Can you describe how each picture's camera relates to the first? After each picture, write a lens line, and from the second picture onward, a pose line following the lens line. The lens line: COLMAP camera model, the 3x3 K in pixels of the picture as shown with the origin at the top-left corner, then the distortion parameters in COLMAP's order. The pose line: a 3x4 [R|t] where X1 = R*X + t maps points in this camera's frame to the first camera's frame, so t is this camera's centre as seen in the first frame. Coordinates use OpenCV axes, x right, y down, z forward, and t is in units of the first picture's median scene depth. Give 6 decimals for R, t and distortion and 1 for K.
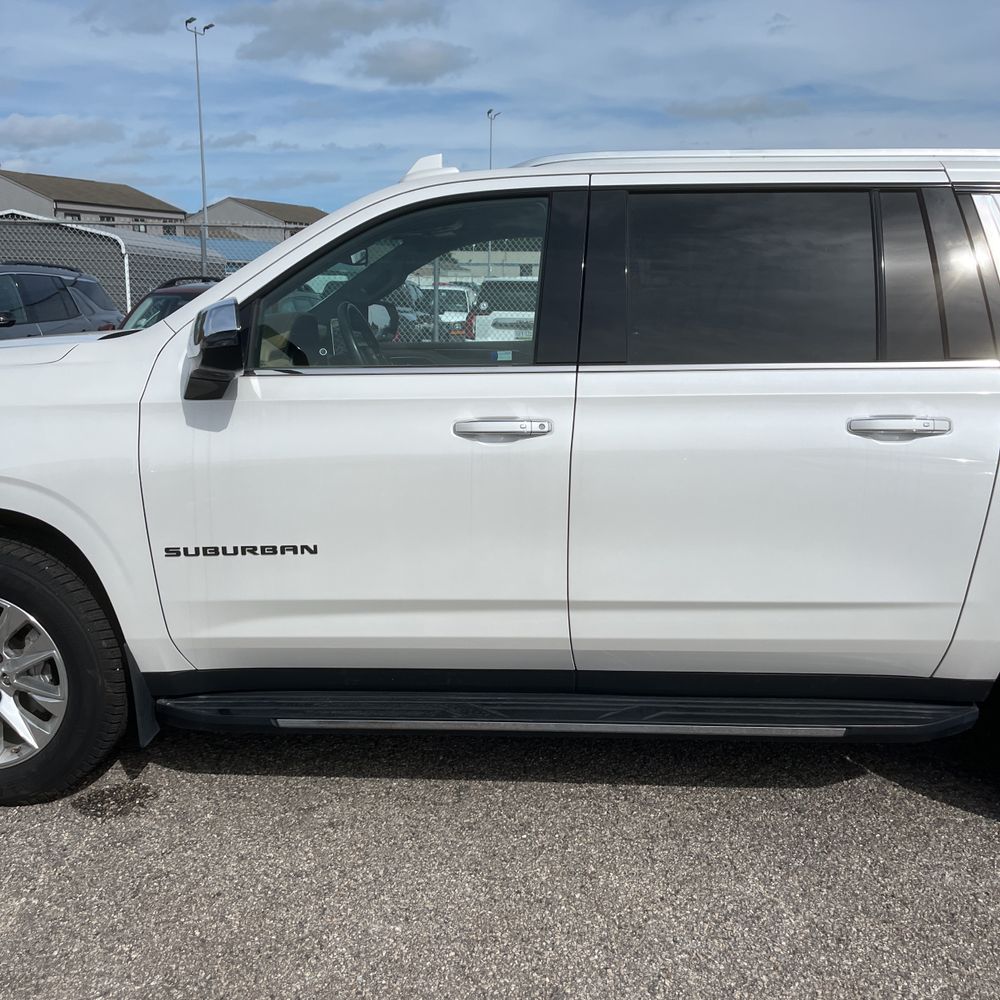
lens RADIAL K [[1008.8, 0, 505.5], [0, 1008.8, 506.9], [0, 0, 1]] dist [0.079596, -0.129209]
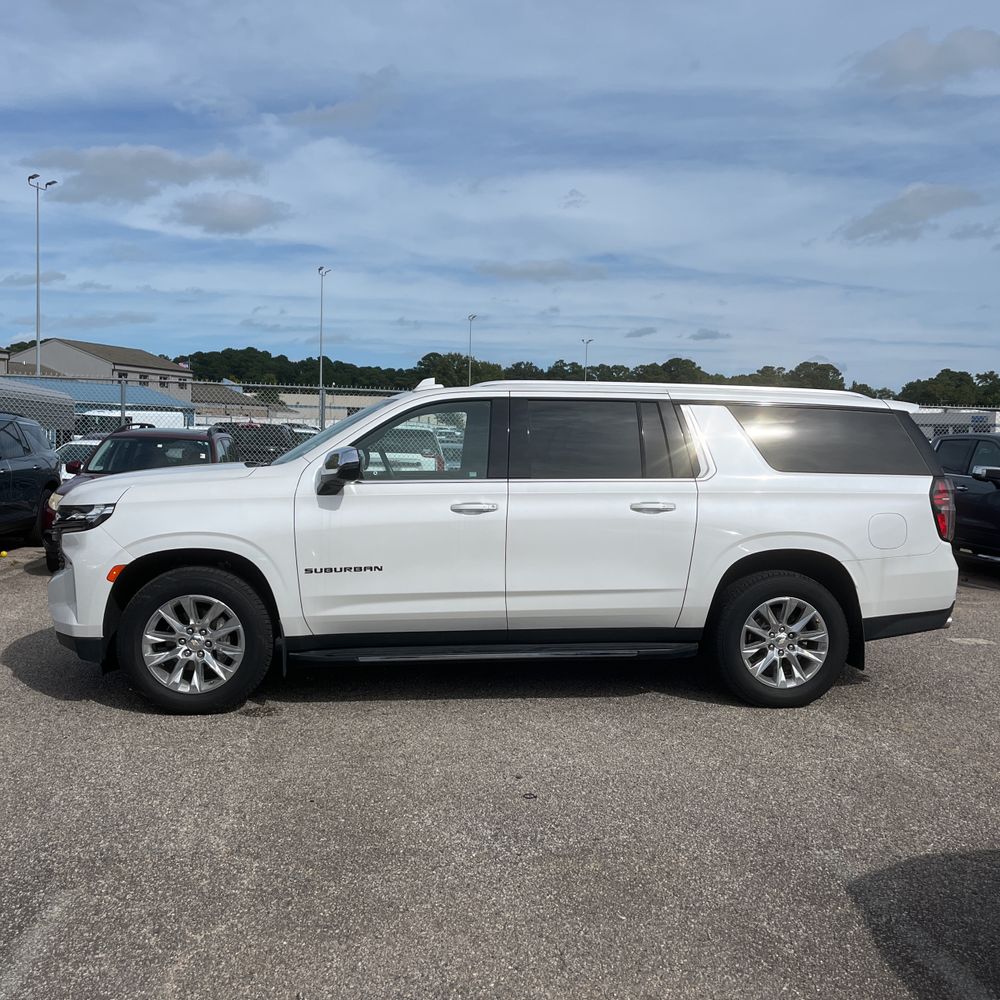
lens RADIAL K [[1006.1, 0, 509.9], [0, 1006.1, 490.6], [0, 0, 1]] dist [0.090629, -0.138959]
pose [[0.983794, 0.002536, 0.179286, -0.295399], [0.024835, 0.988335, -0.150257, 0.196522], [-0.177576, 0.152275, 0.972255, -1.022663]]
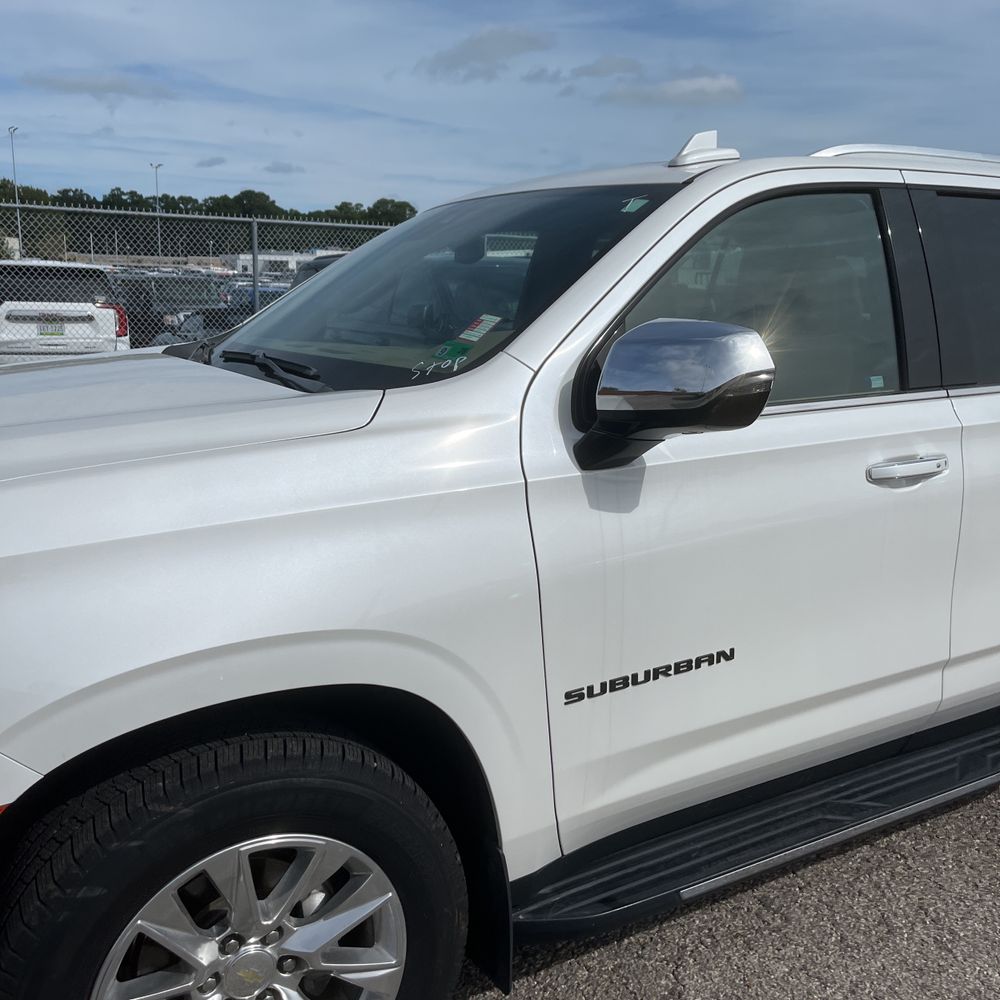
lens RADIAL K [[1006.2, 0, 484.1], [0, 1006.2, 504.6], [0, 0, 1]] dist [0.066019, -0.095875]
pose [[0.841370, -0.109546, 0.529241, -0.720126], [0.102846, 0.993802, 0.042202, -0.116954], [-0.530584, 0.018923, 0.847421, 0.460860]]
